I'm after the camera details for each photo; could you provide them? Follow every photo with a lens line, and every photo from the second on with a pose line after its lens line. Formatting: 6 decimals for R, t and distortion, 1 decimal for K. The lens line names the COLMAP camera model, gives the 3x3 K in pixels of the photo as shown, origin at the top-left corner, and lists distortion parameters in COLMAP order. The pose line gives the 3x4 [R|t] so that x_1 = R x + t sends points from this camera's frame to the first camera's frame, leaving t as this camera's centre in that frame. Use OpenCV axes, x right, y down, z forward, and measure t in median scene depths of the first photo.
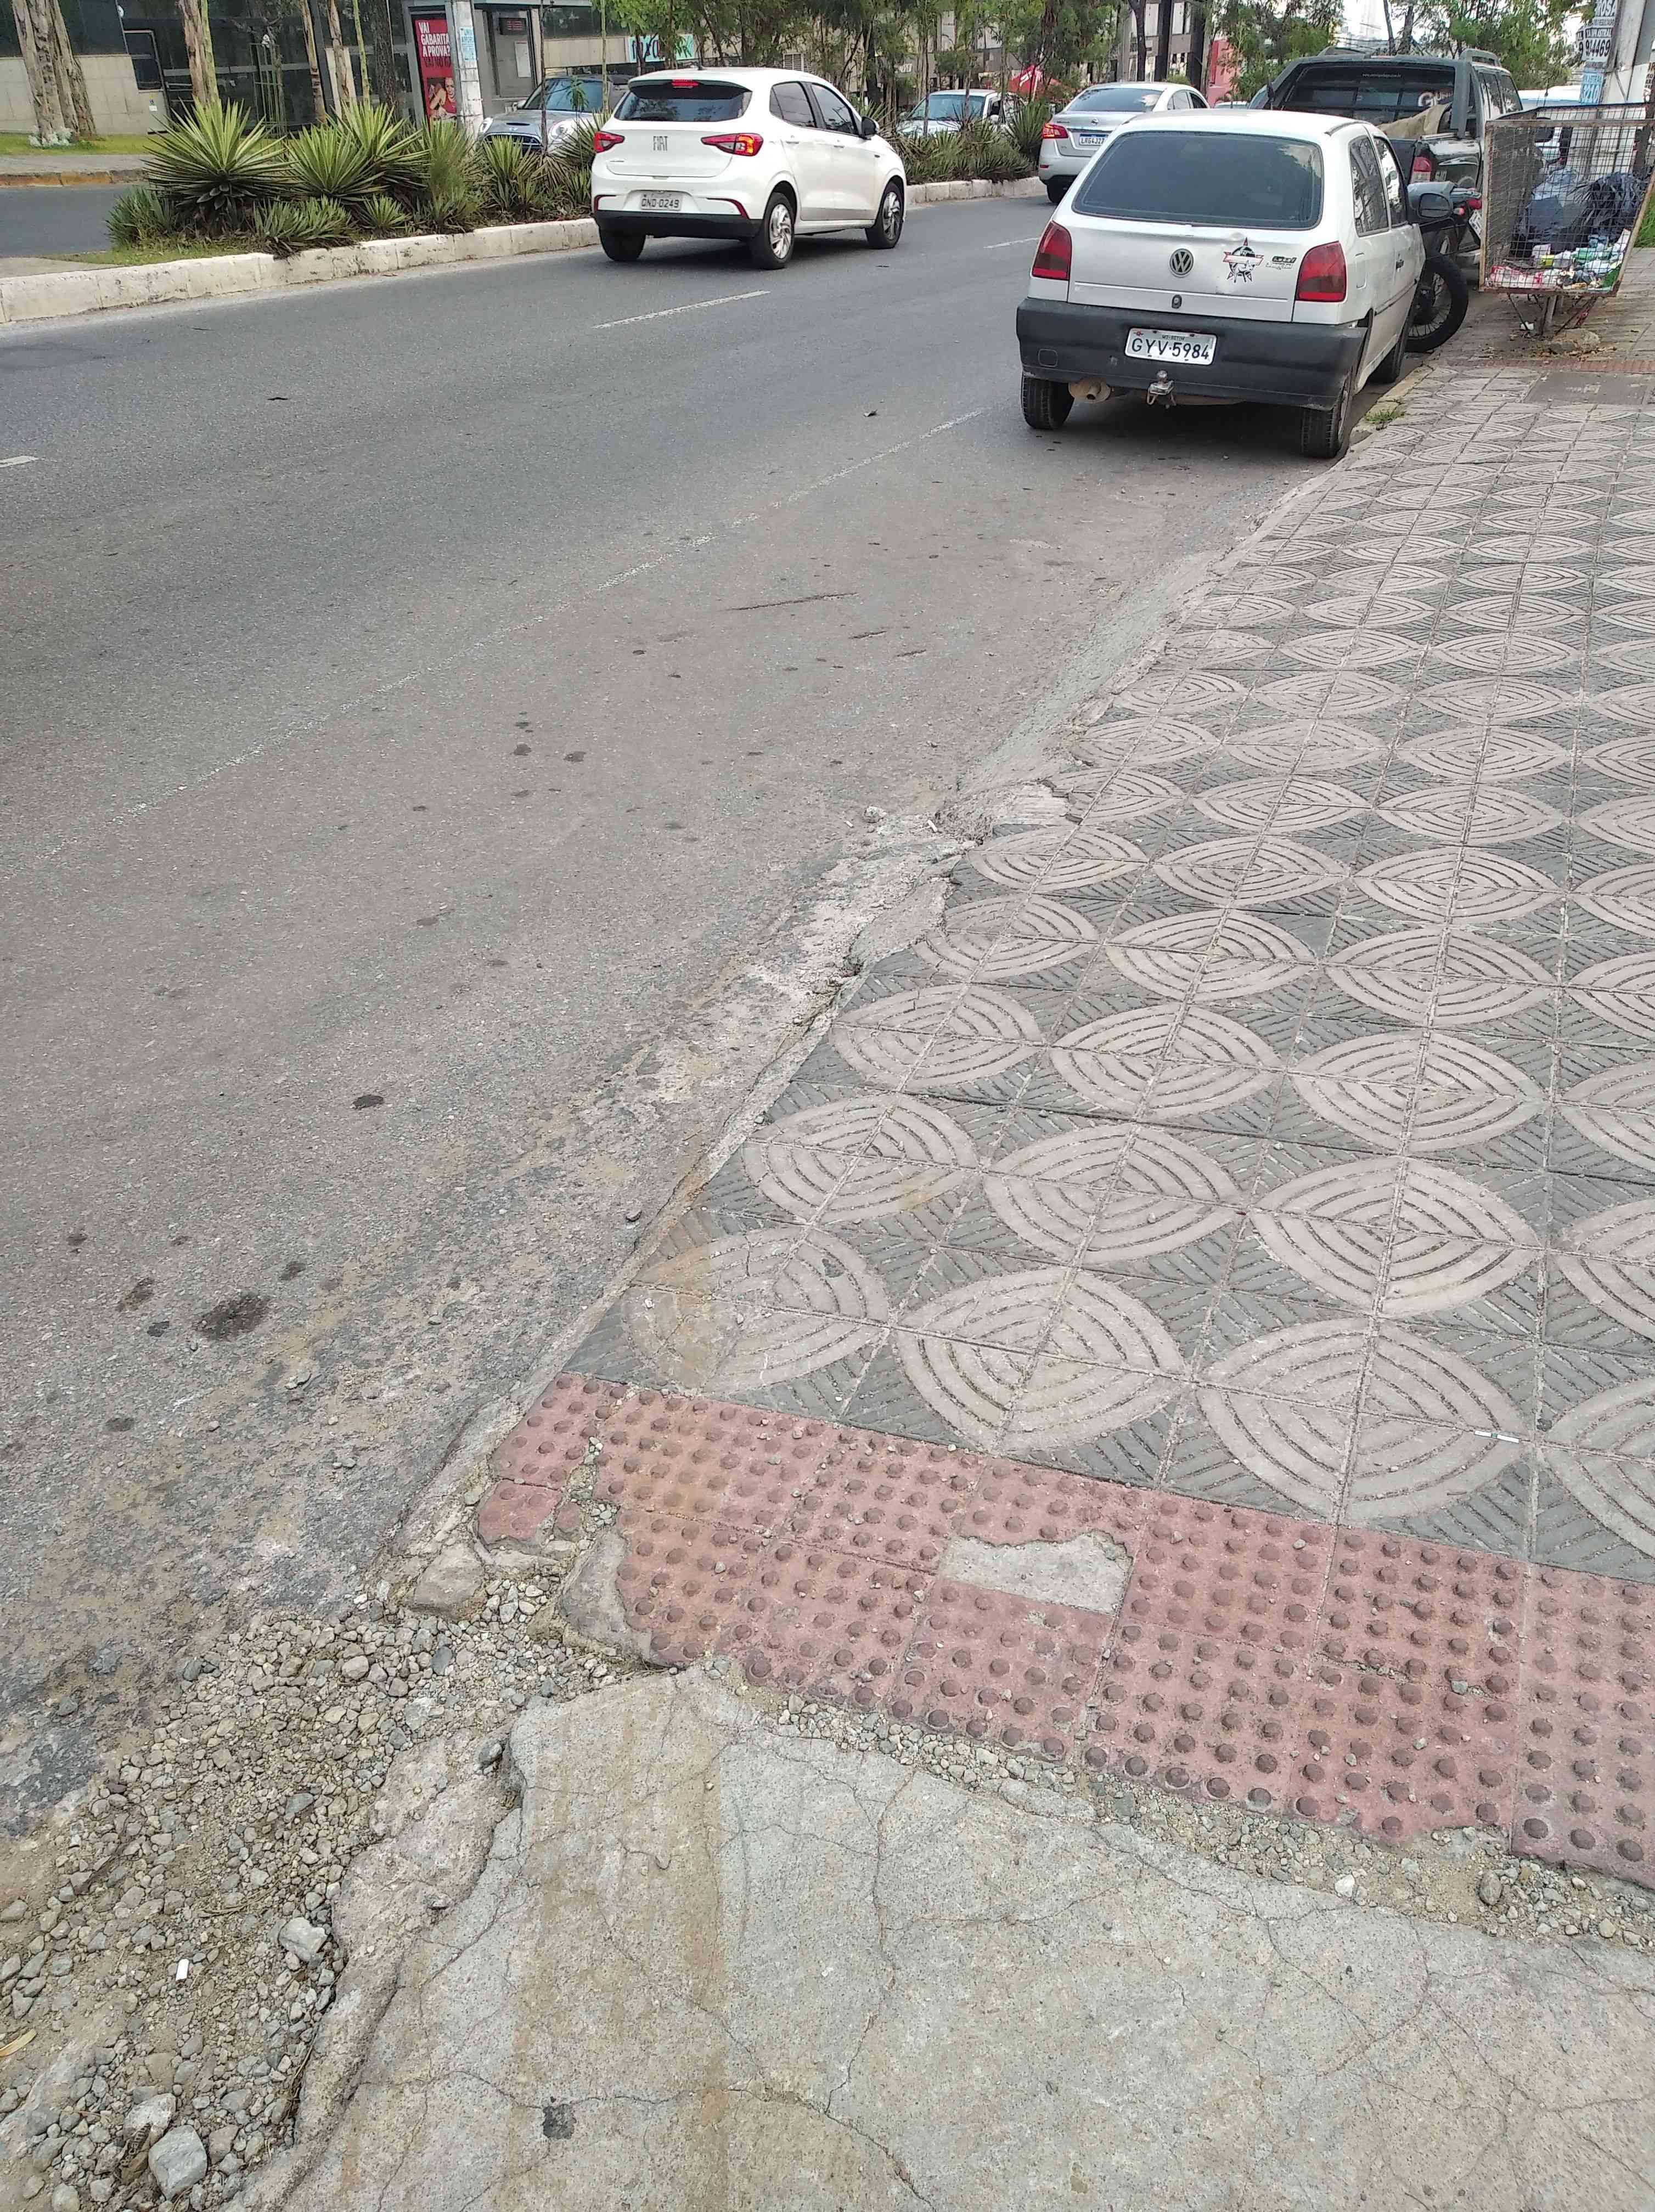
lens RADIAL K [[1651.5, 0, 827.5], [0, 1651.5, 1106.0], [0, 0, 1]] dist [-0.016645, 0.000153]
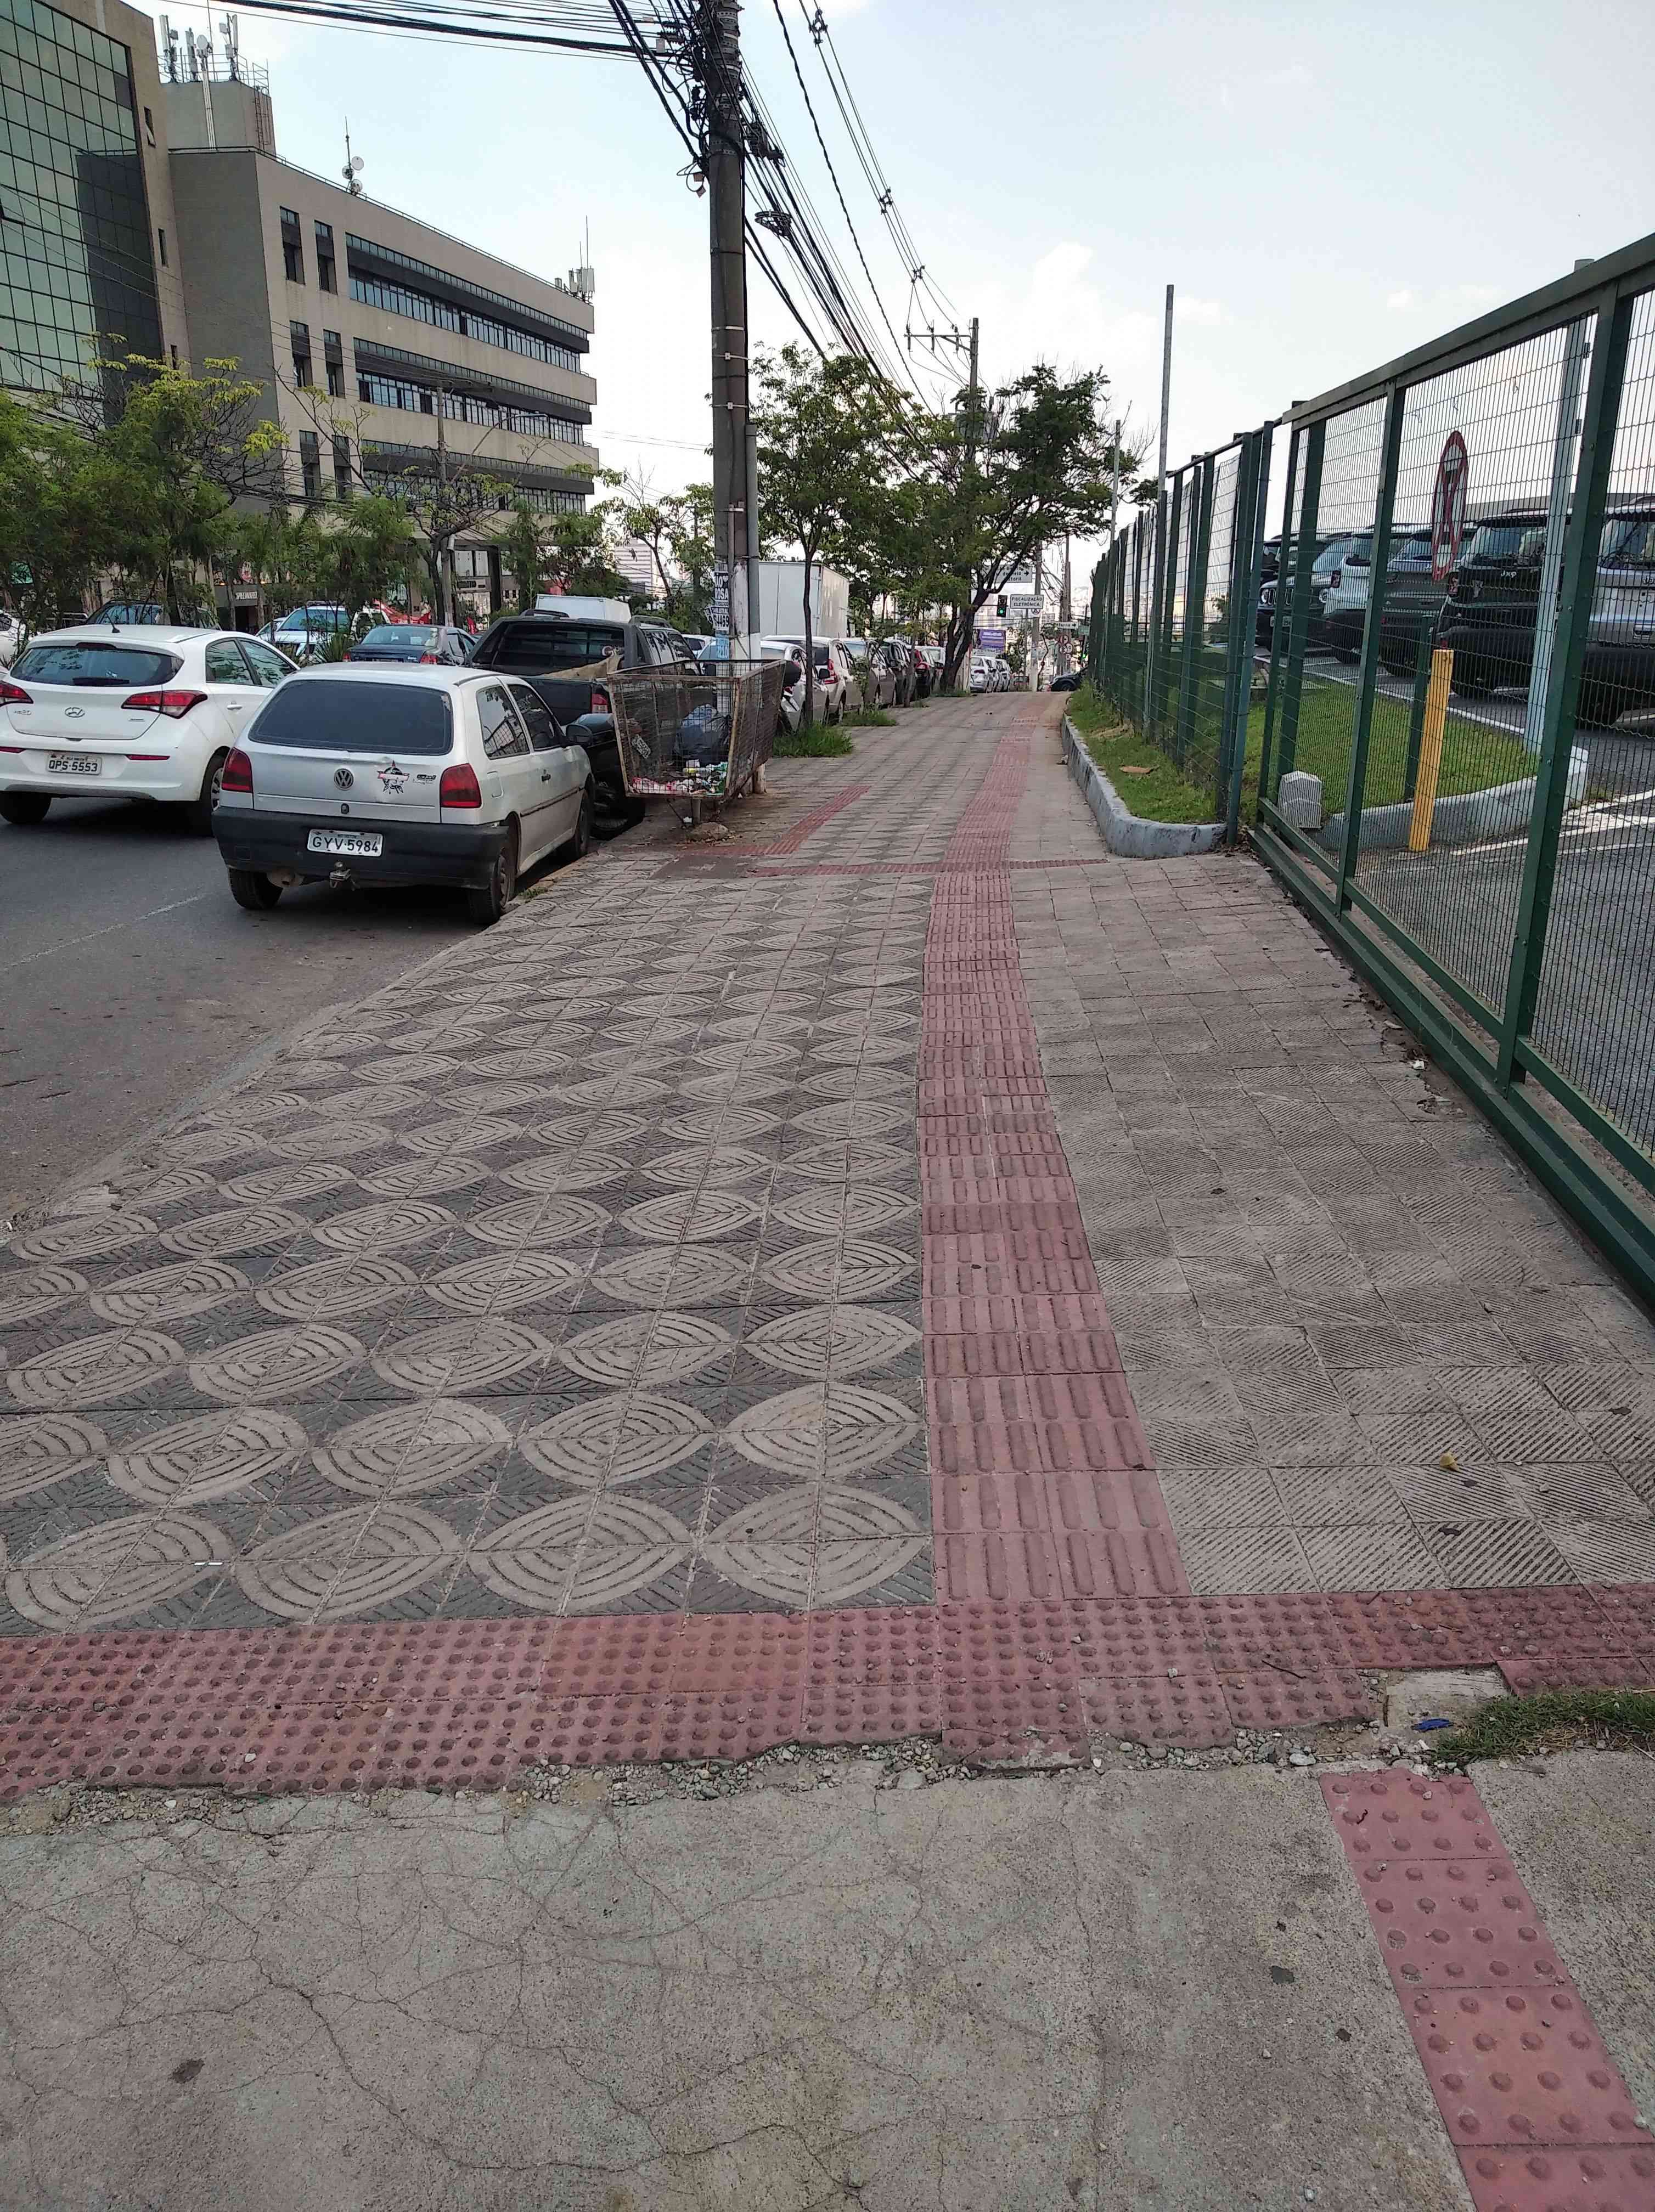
lens RADIAL K [[1651.5, 0, 827.5], [0, 1651.5, 1106.0], [0, 0, 1]] dist [-0.016645, 0.000153]
pose [[0.938613, -0.062393, 0.339282, 0.181388], [0.150067, 0.959423, -0.238719, 0.096991], [-0.310621, 0.274980, 0.909890, -0.233935]]
